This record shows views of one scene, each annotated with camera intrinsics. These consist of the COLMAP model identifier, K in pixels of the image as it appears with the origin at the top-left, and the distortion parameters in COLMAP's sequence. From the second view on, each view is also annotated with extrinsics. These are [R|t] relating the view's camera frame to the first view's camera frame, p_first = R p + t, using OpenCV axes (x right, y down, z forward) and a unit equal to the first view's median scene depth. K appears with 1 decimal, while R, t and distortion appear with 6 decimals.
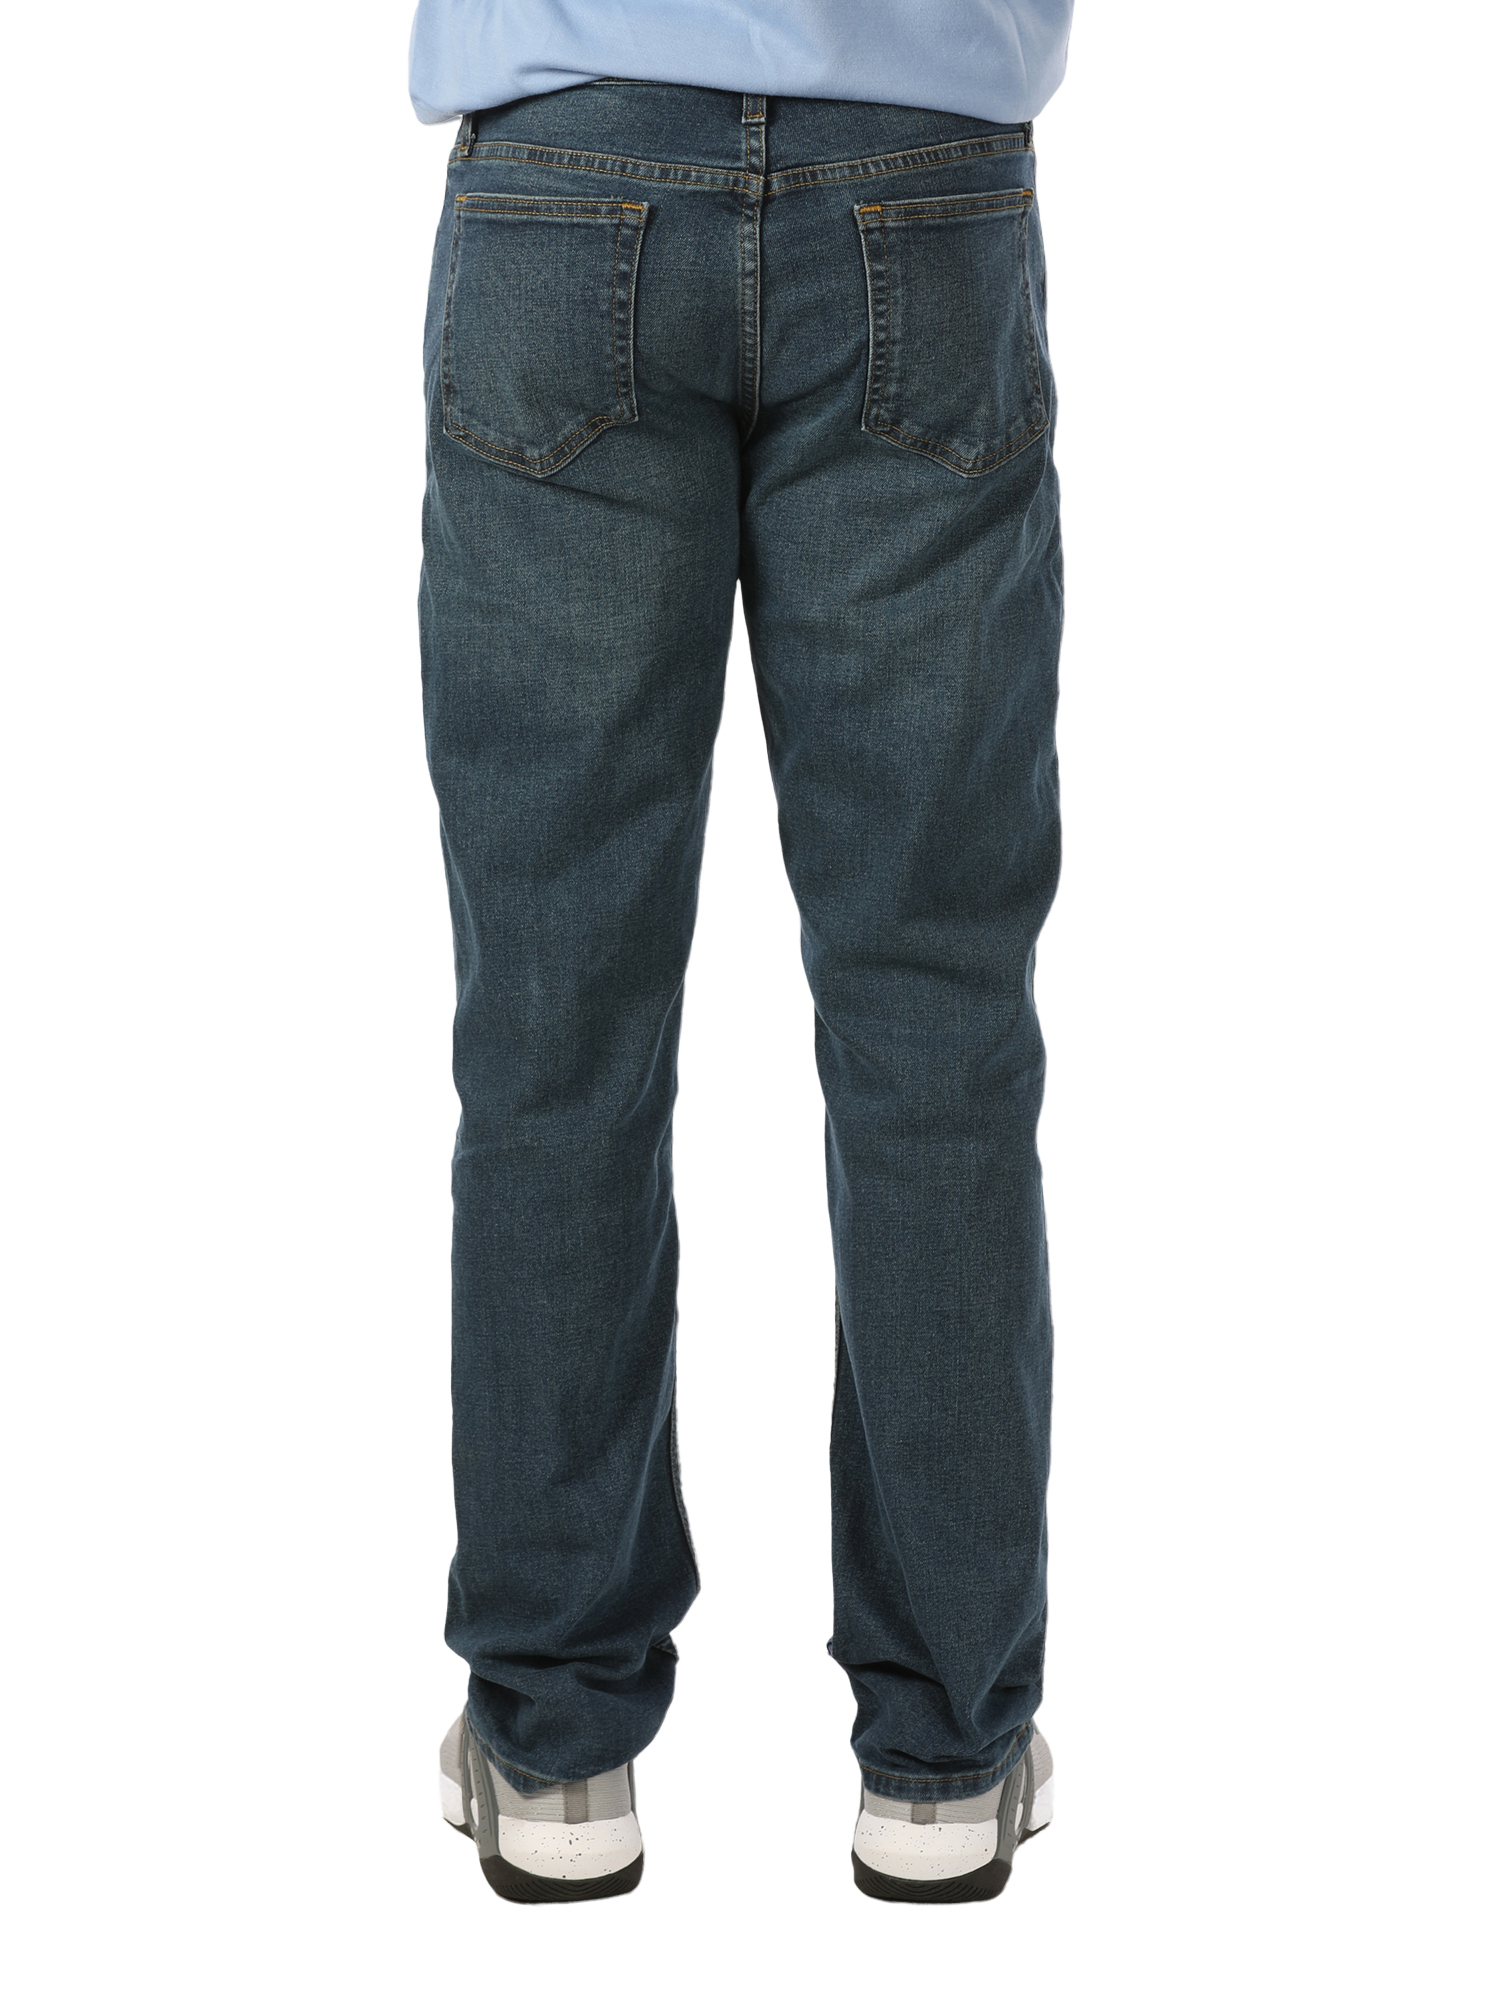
lens RADIAL K [[5330.6, 0, 749.8], [0, 5330.6, 1001.0], [0, 0, 1]] dist [-0.912615, 0.000000]
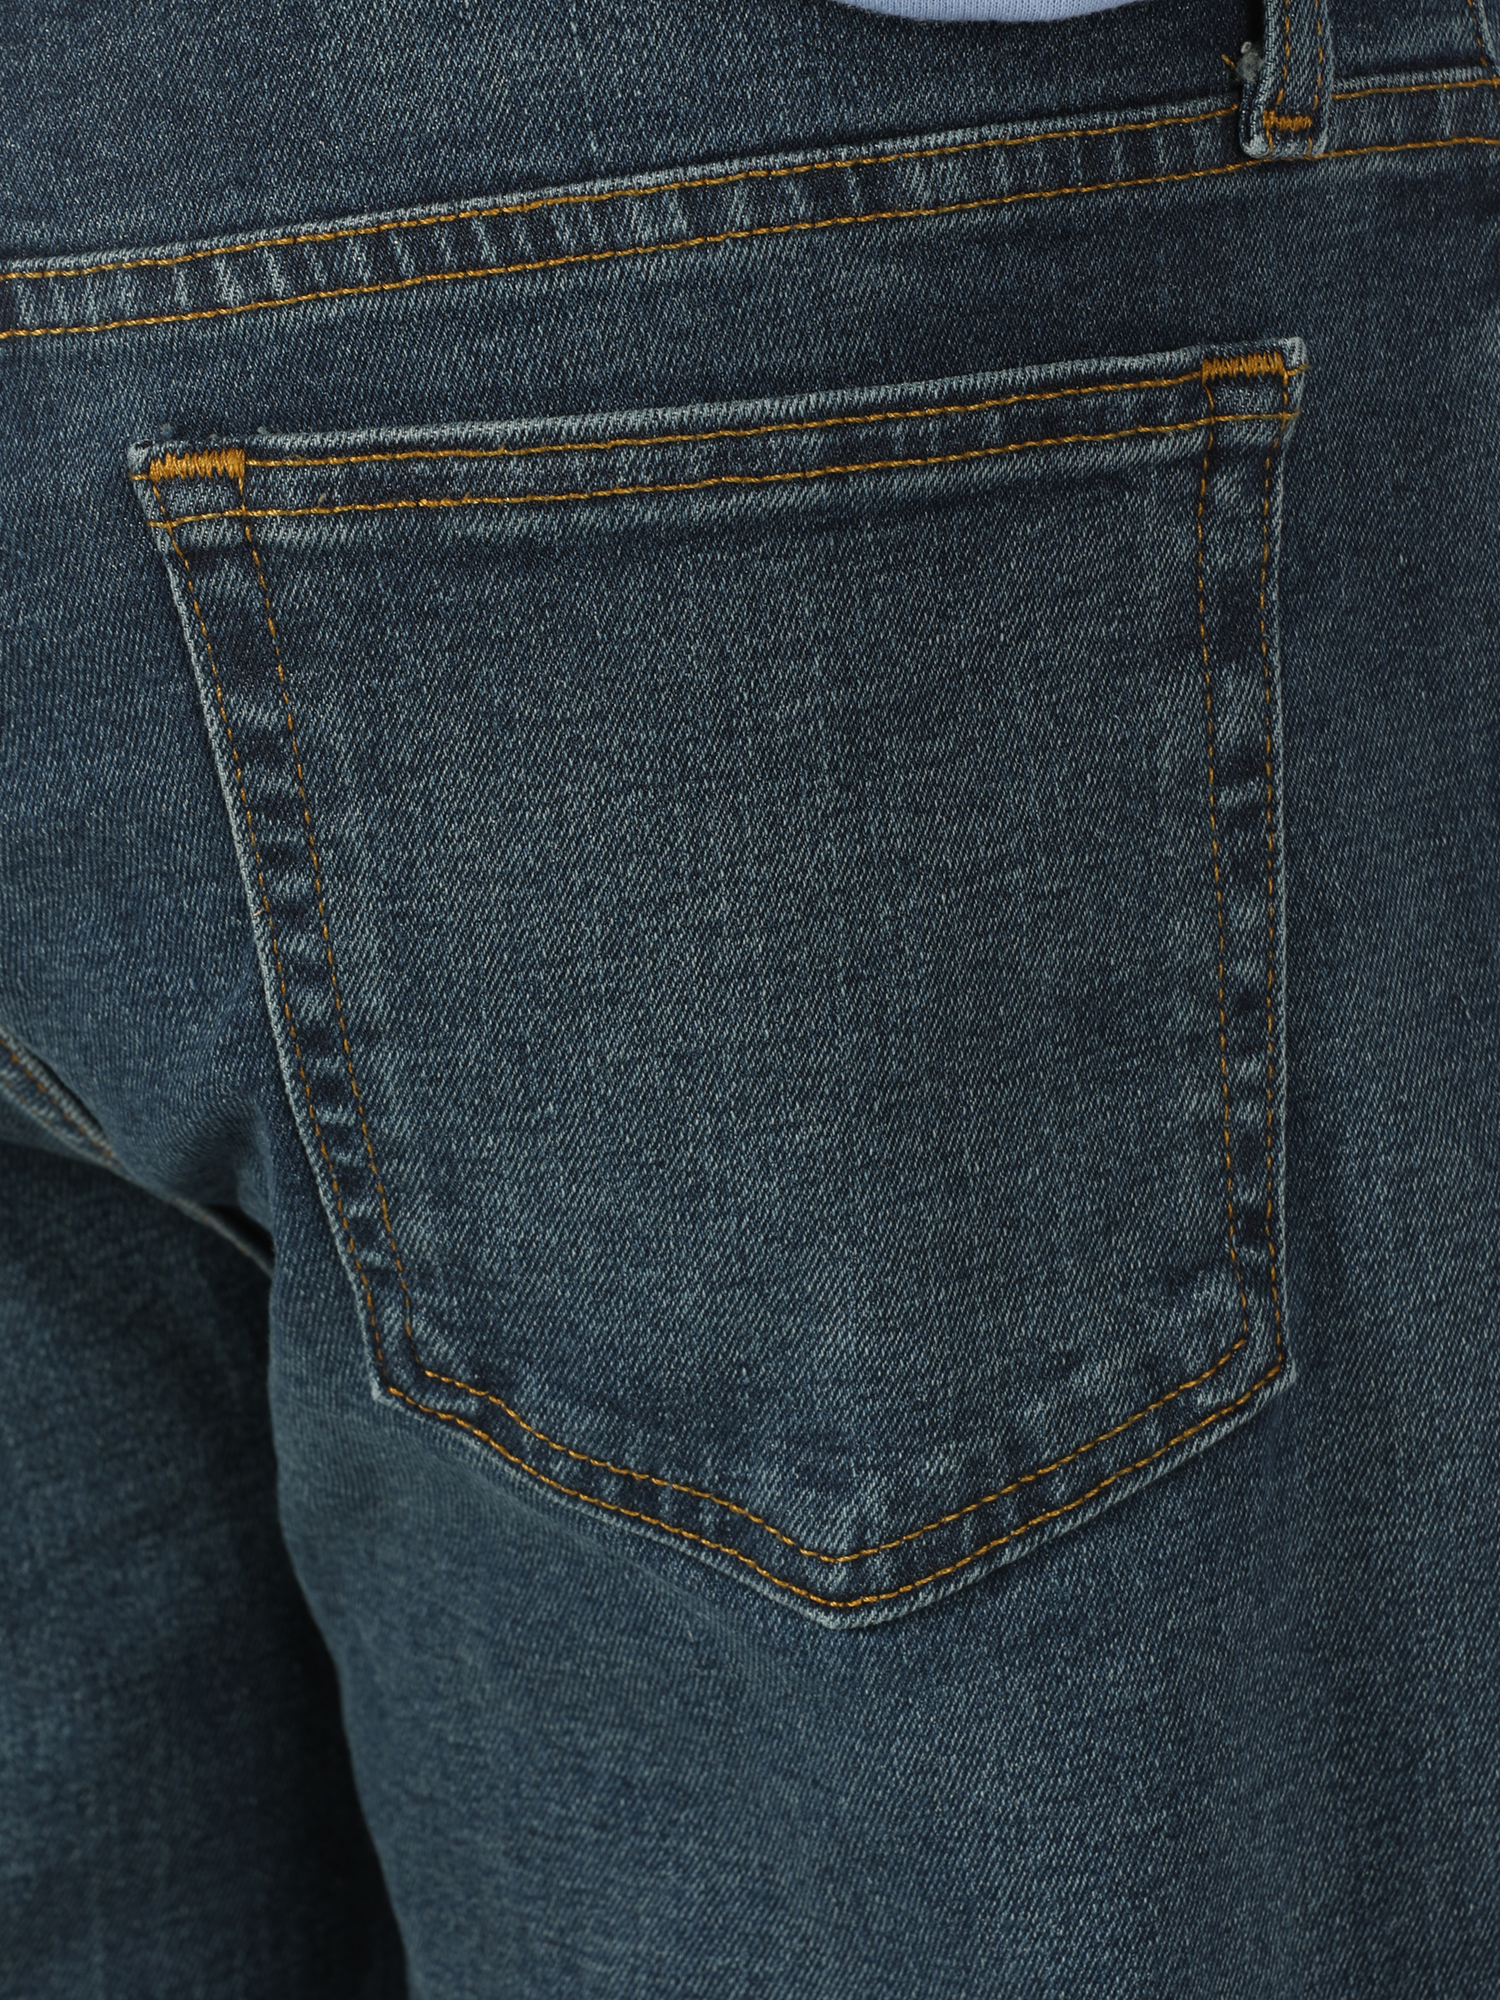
lens RADIAL K [[8692.2, 0, 749.9], [0, 8692.2, 1000.2], [0, 0, 1]] dist [-0.041023, 0.000000]
pose [[0.906351, 0.051867, 0.419330, -0.119013], [0.022111, 0.985255, -0.169658, -0.060810], [-0.421947, 0.163041, 0.891840, 0.645827]]
